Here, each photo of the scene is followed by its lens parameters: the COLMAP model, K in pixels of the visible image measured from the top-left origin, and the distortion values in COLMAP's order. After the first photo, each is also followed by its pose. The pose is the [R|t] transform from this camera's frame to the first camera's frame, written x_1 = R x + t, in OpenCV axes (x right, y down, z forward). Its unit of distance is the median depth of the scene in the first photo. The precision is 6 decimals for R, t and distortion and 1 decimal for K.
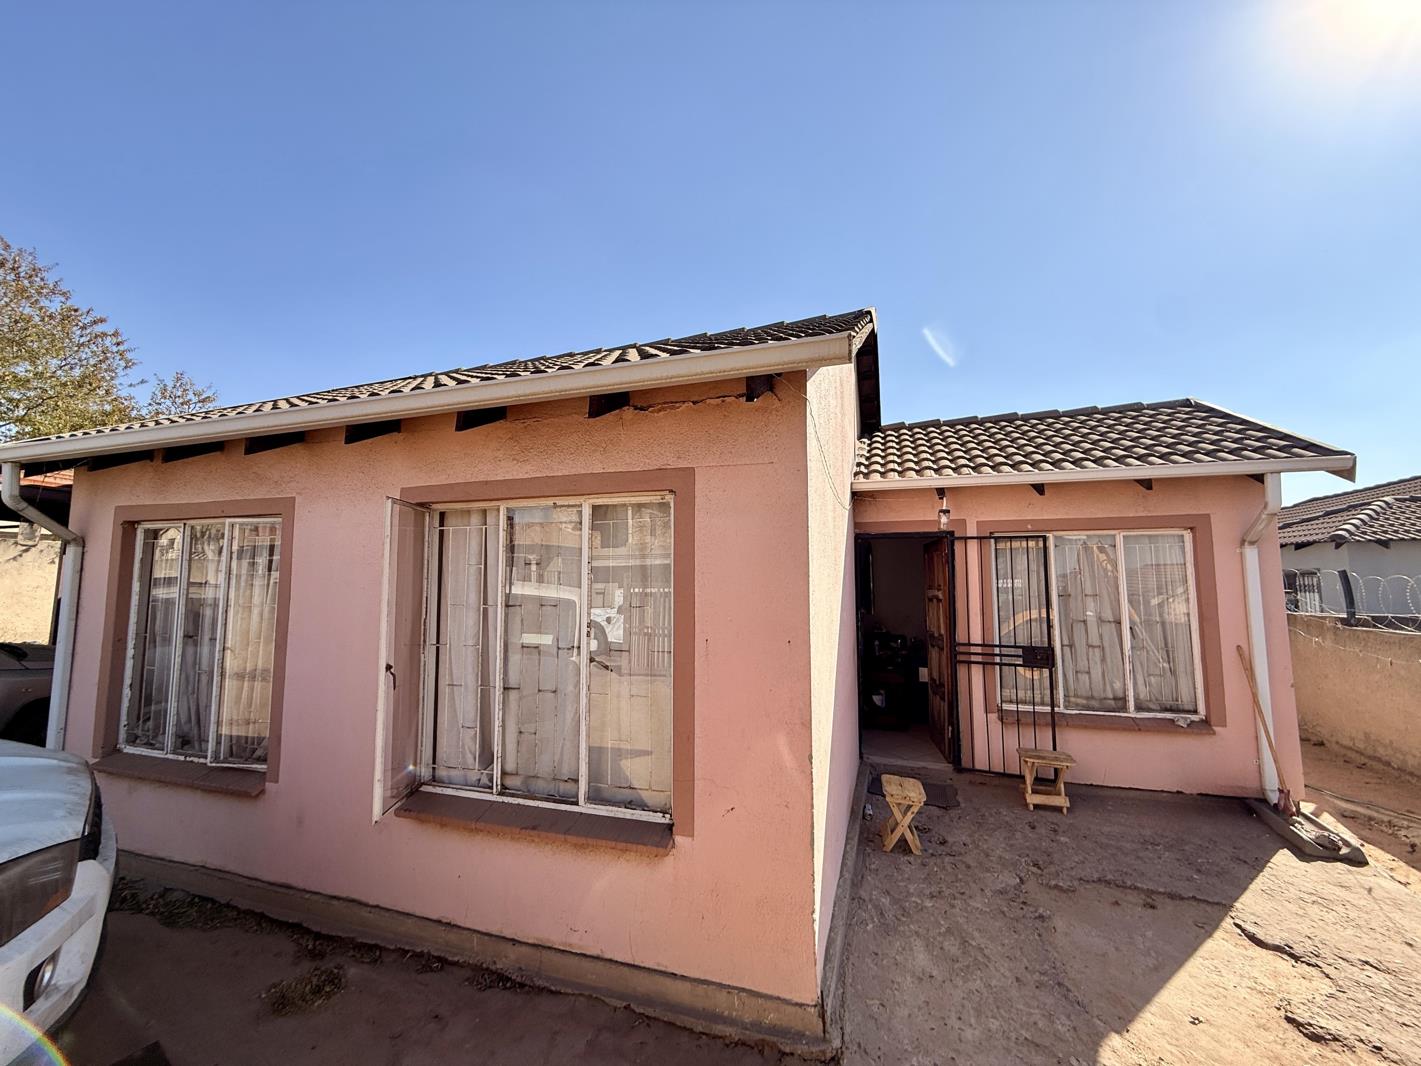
lens RADIAL K [[567.1, 0, 709.6], [0, 567.1, 533.0], [0, 0, 1]] dist [-0.001989, 0.000259]
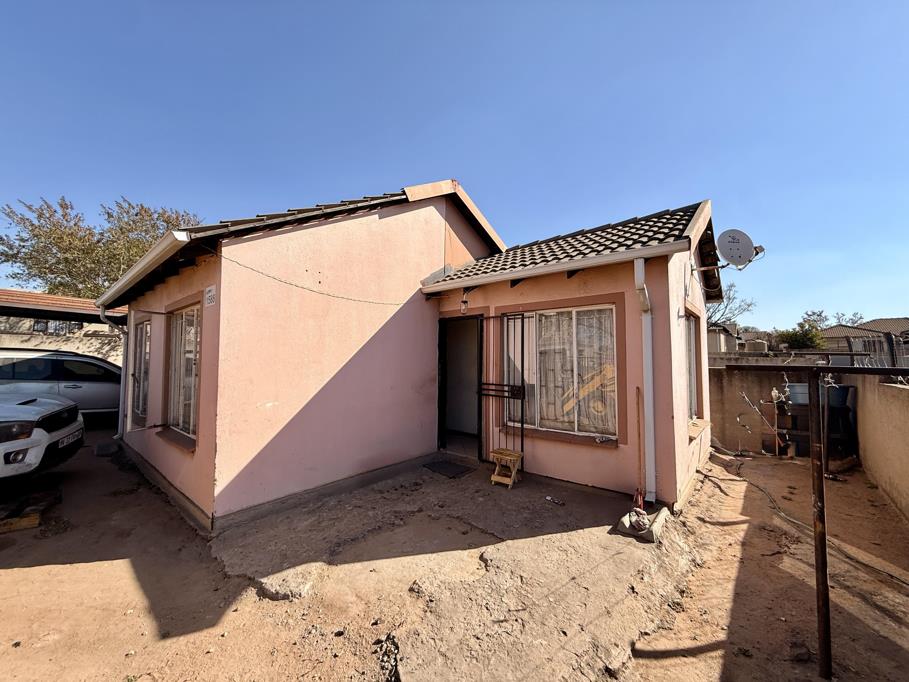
lens RADIAL K [[362.8, 0, 451.0], [0, 362.8, 344.3], [0, 0, 1]] dist [-0.001989, 0.000259]
pose [[0.913317, -0.019571, -0.406779, 0.796386], [0.037576, 0.998633, 0.036322, 0.043559], [0.405512, -0.048459, 0.912804, 0.026423]]
